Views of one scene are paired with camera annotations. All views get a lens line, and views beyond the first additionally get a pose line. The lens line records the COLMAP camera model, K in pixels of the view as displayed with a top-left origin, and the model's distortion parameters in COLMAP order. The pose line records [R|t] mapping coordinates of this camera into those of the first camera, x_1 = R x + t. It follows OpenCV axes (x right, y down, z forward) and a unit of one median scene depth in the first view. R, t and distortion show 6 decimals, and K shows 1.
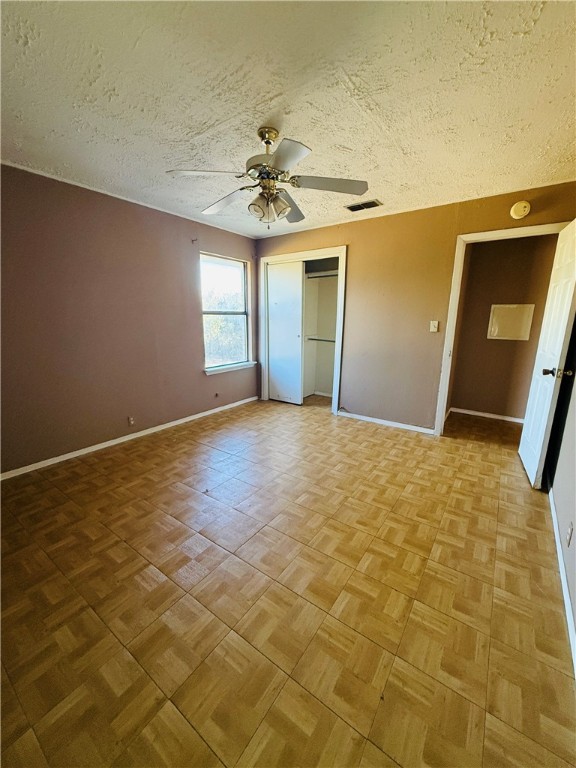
lens RADIAL K [[306.0, 0, 288.0], [0, 306.0, 384.0], [0, 0, 1]] dist [-0.001783, 0.000008]
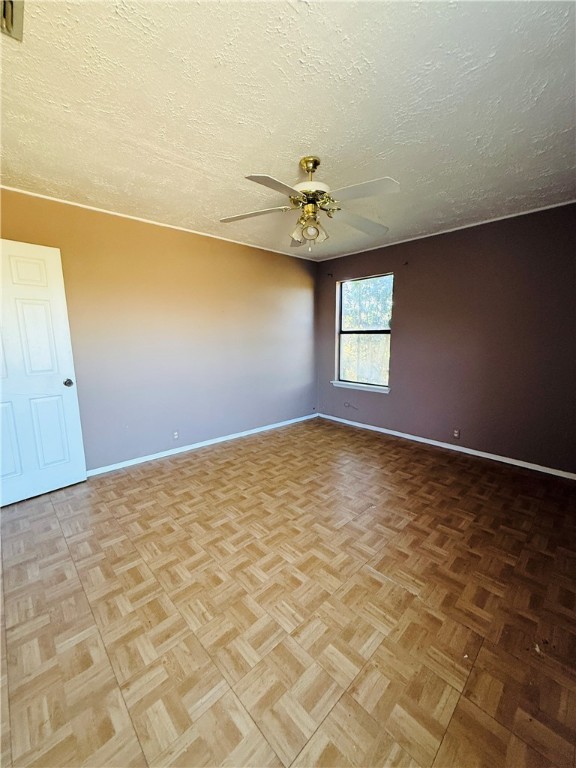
lens RADIAL K [[306.0, 0, 288.0], [0, 306.0, 384.0], [0, 0, 1]] dist [-0.001783, 0.000008]
pose [[-0.981838, -0.028298, 0.187599, -0.165481], [0.042355, 0.931165, 0.362130, -0.390455], [-0.184933, 0.363499, -0.913054, 1.767234]]
